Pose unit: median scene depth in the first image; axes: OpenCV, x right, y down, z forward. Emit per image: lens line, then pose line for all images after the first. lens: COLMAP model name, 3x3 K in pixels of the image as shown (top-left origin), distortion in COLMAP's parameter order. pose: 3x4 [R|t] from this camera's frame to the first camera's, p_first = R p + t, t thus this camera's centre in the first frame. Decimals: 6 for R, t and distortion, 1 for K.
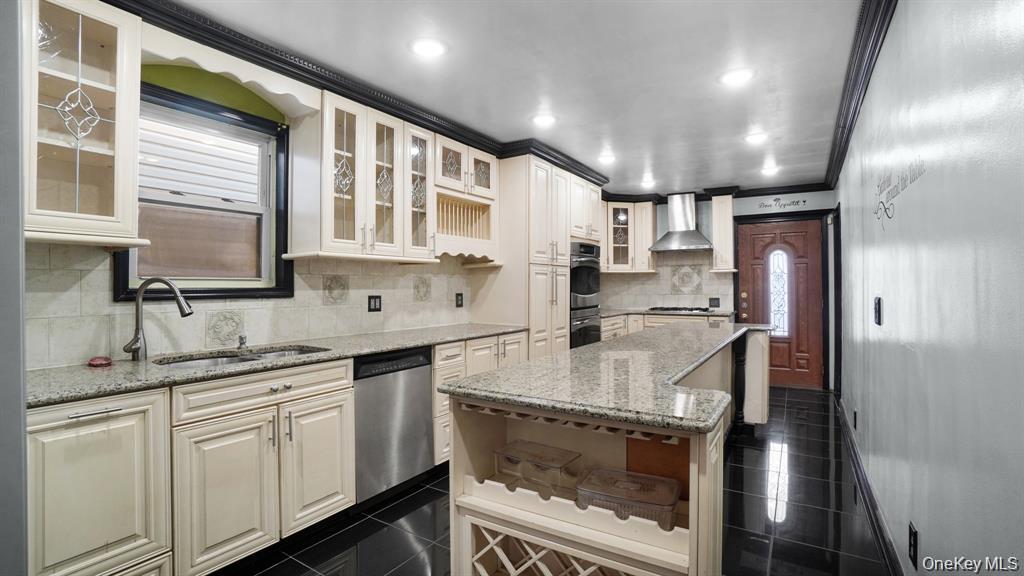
lens RADIAL K [[462.8, 0, 508.7], [0, 462.8, 286.1], [0, 0, 1]] dist [-0.031906, 0.000078]
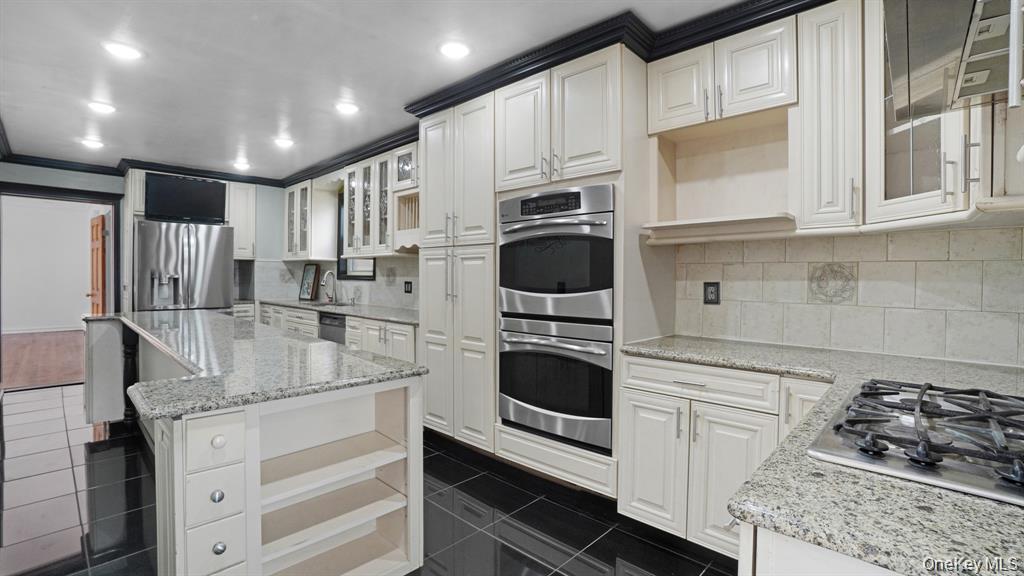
lens RADIAL K [[477.7, 0, 507.9], [0, 477.7, 281.1], [0, 0, 1]] dist [-0.033142, 0.000065]
pose [[-0.208736, 0.011084, -0.977909, 1.004096], [-0.005908, 0.999903, 0.012595, -0.000444], [0.977954, 0.008407, -0.208650, 1.538250]]
